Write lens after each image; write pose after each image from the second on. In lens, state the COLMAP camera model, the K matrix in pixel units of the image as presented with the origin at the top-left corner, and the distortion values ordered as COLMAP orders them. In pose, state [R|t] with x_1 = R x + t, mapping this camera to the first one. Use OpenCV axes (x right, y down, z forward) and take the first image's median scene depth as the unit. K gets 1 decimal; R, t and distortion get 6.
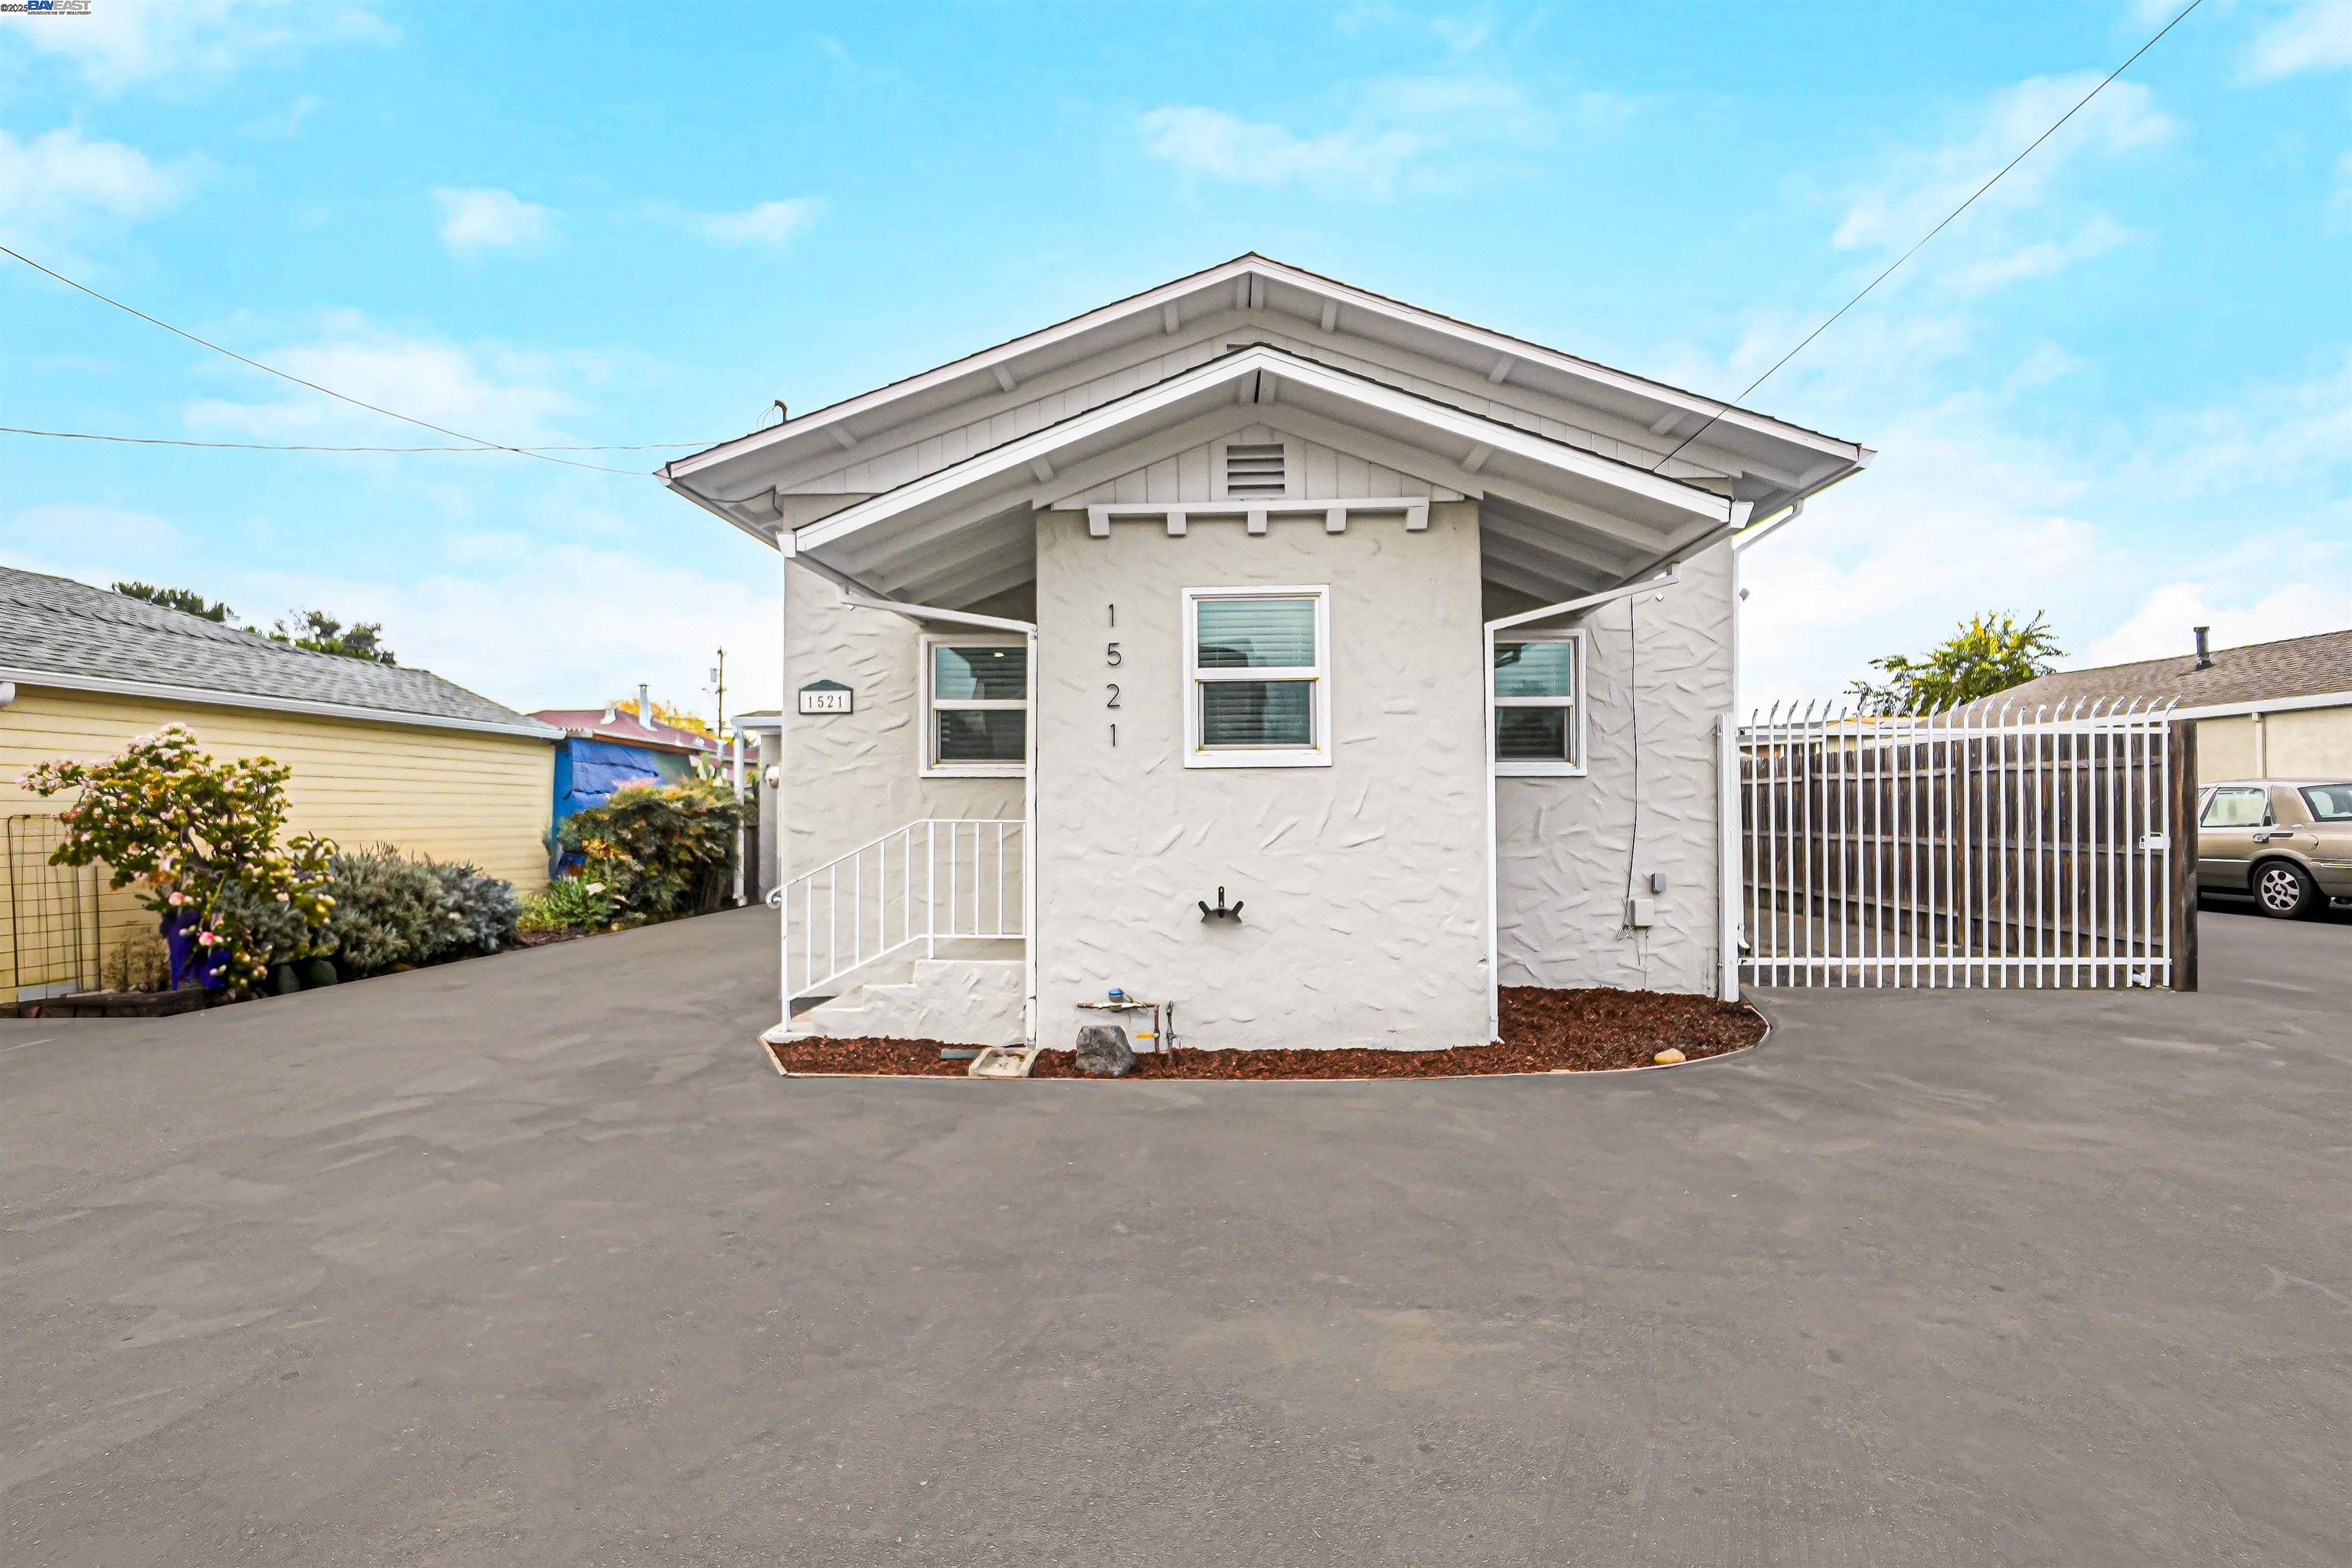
lens RADIAL K [[1013.9, 0, 1181.3], [0, 1013.9, 790.4], [0, 0, 1]] dist [-0.002454, -0.000103]
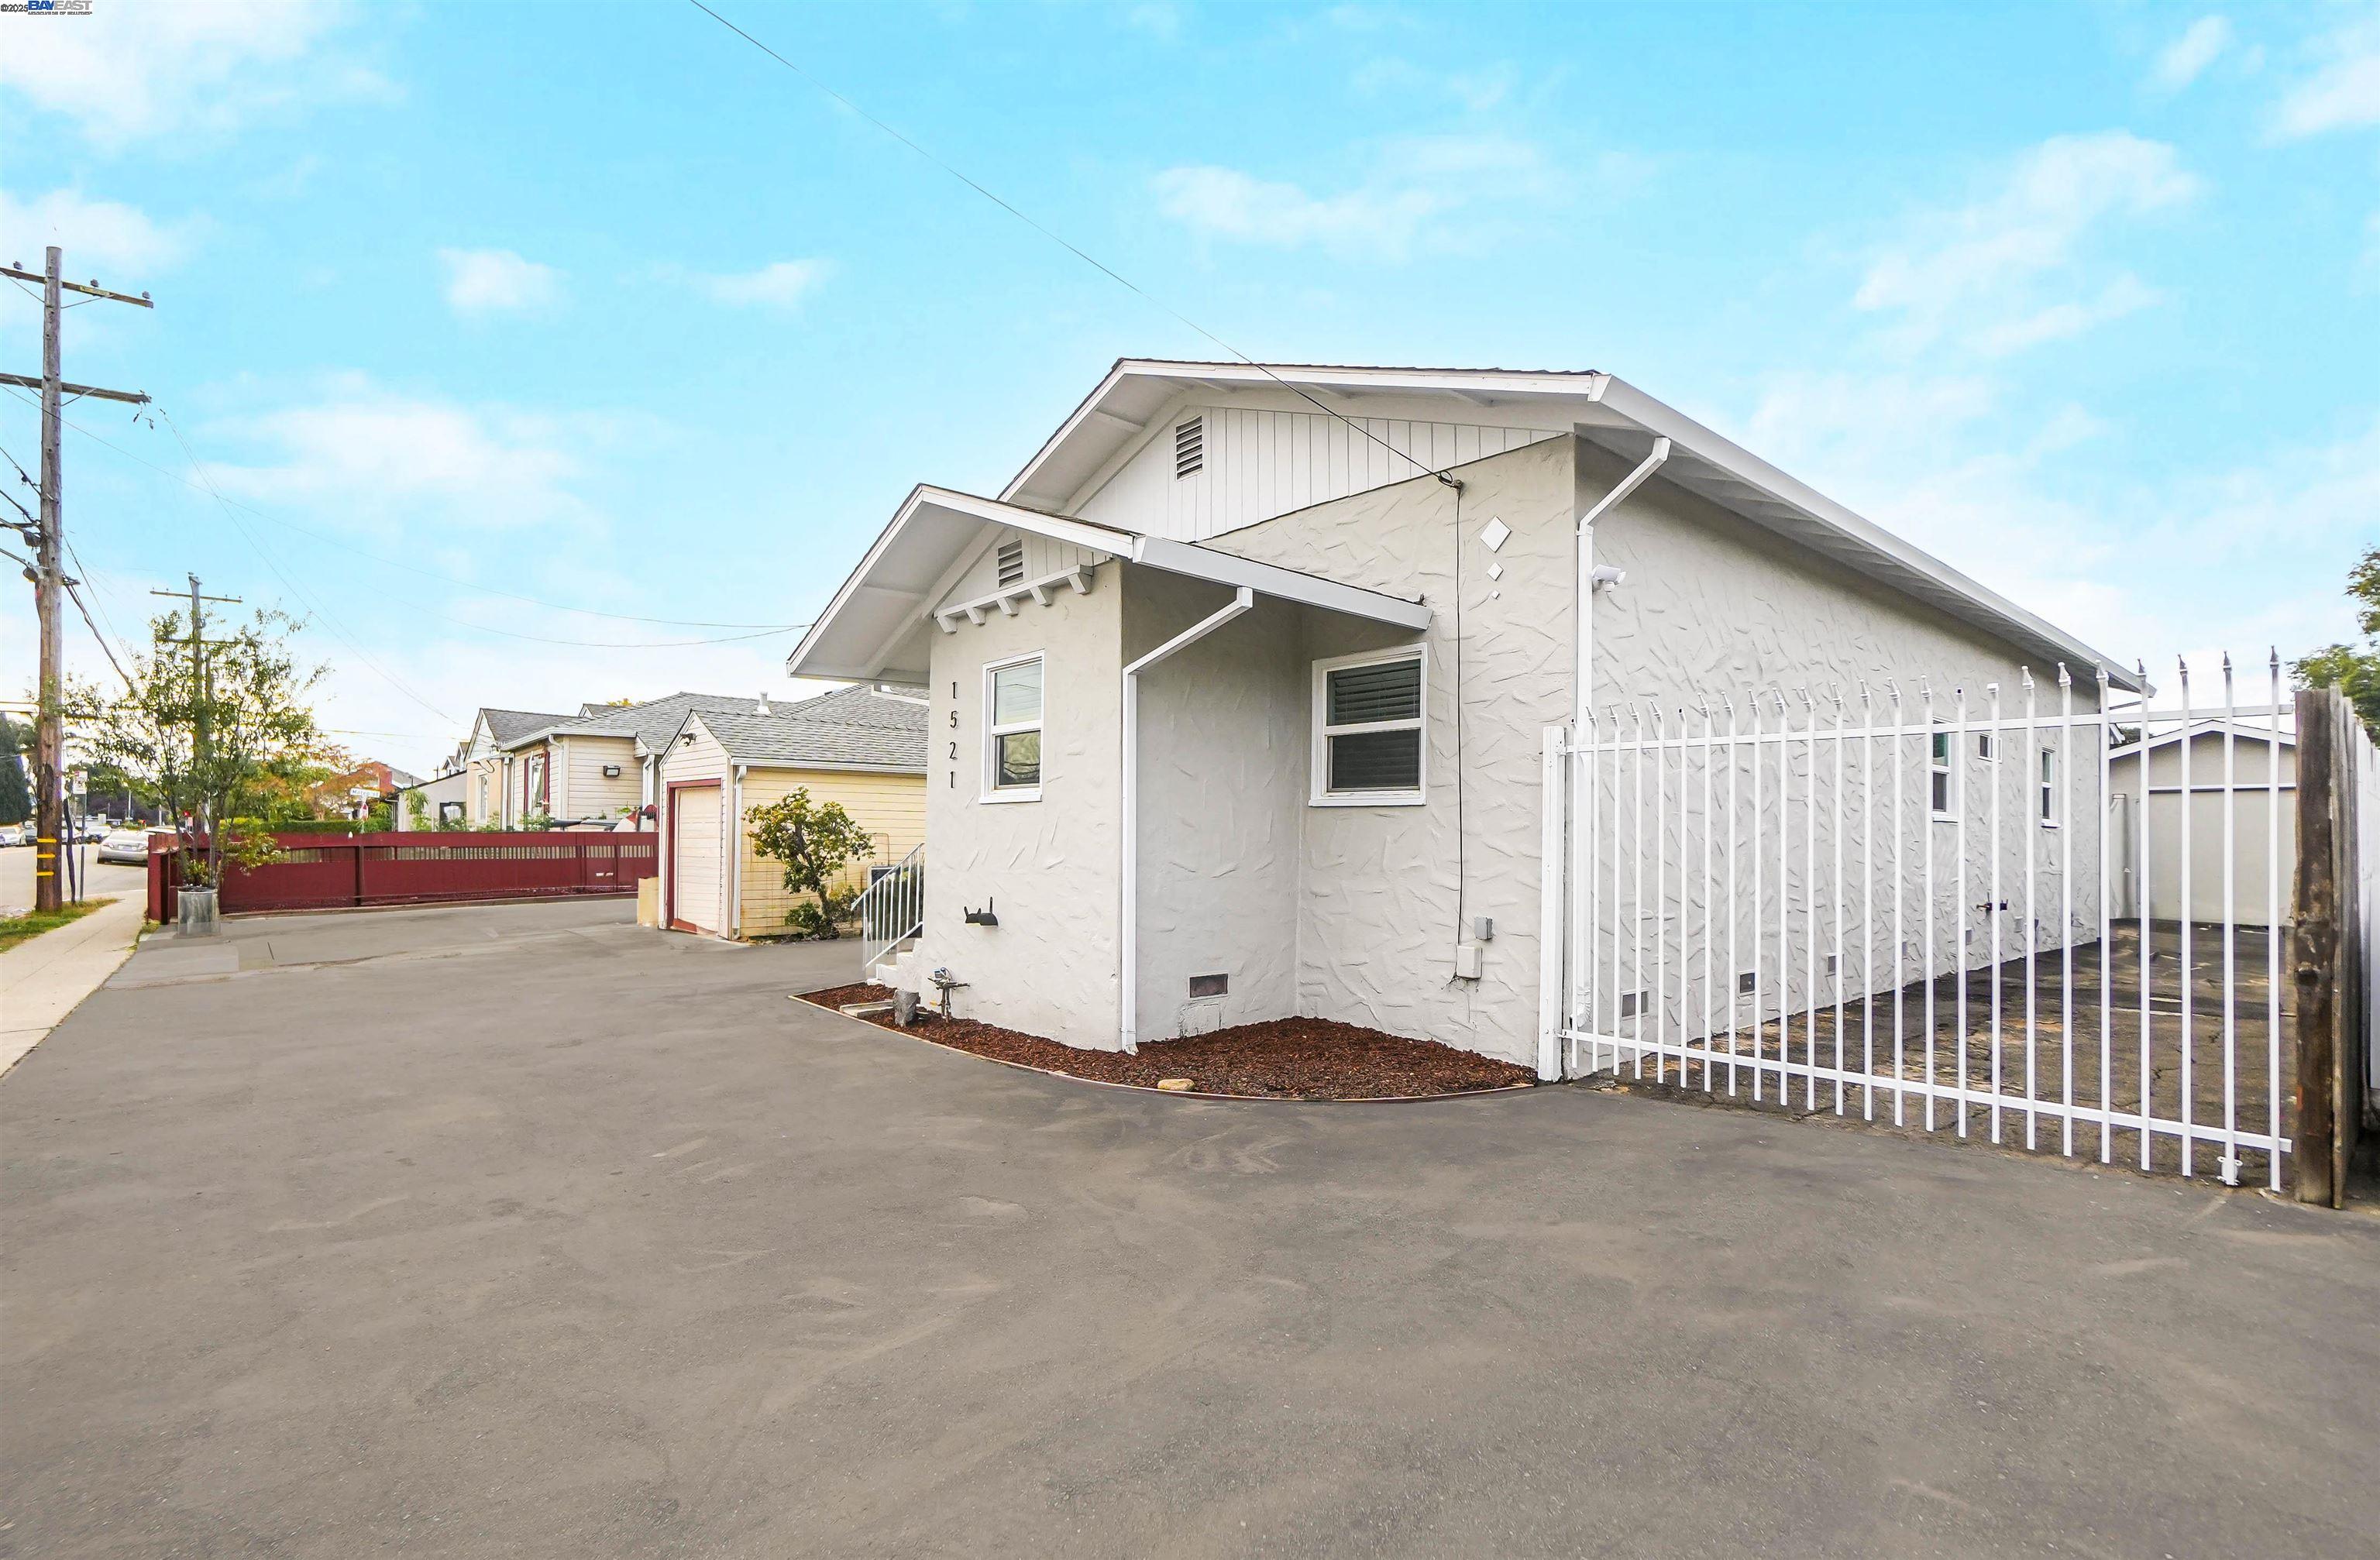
lens RADIAL K [[1018.9, 0, 1196.7], [0, 1018.9, 810.4], [0, 0, 1]] dist [0.000982, 0.000074]
pose [[0.719167, -0.005662, -0.694814, 1.108202], [0.001380, 0.999976, -0.006721, -0.004368], [0.694836, 0.003875, 0.719158, 0.258237]]
